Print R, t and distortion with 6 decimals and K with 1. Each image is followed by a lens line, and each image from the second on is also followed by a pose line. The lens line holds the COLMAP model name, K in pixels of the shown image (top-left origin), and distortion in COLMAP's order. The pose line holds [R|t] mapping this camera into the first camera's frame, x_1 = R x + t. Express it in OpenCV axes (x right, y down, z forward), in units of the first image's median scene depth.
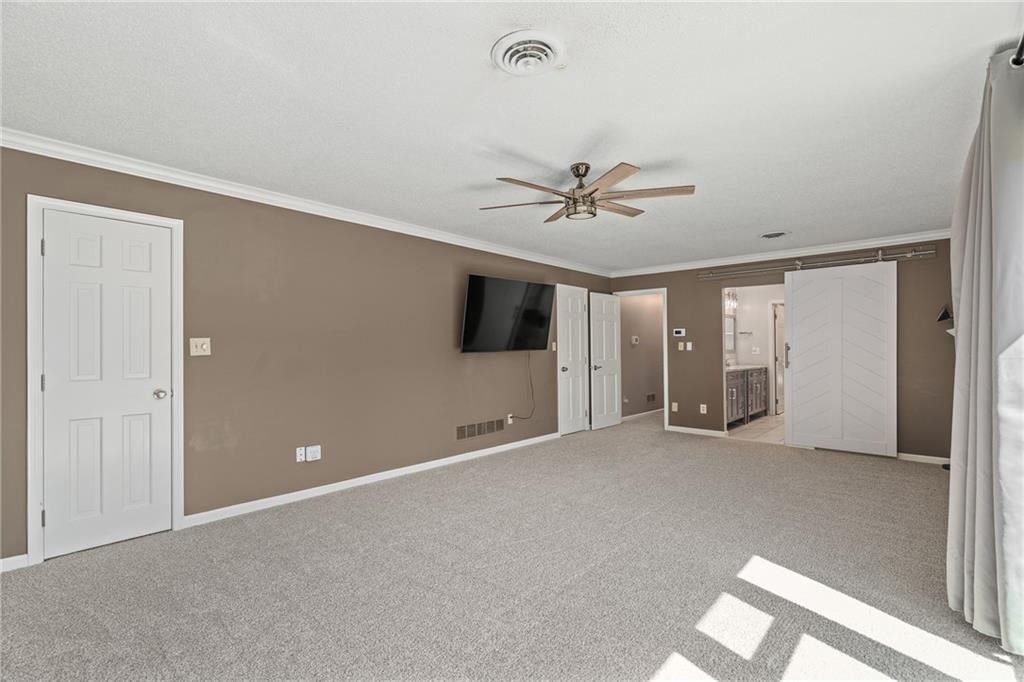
lens RADIAL K [[462.8, 0, 512.0], [0, 462.8, 341.0], [0, 0, 1]] dist [0.000058, 0.000036]
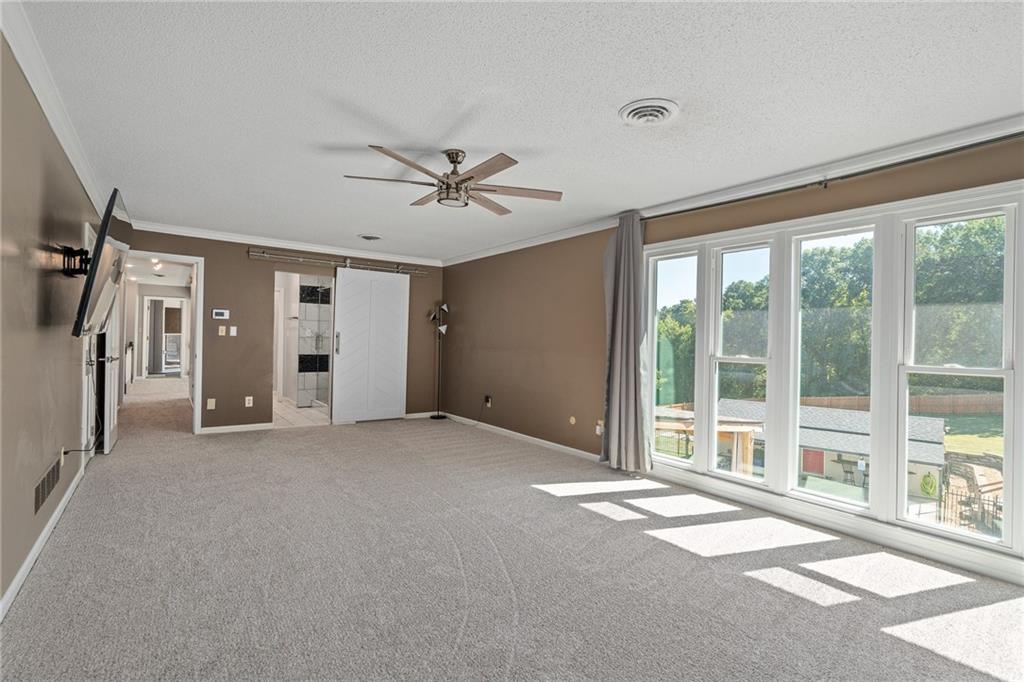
lens RADIAL K [[477.1, 0, 512.0], [0, 477.1, 341.0], [0, 0, 1]] dist [-0.000050, 0.000020]
pose [[0.204536, 0.006864, 0.978835, -0.451877], [-0.043631, 0.999045, 0.002112, 0.006066], [-0.977886, -0.043140, 0.204640, 0.369637]]
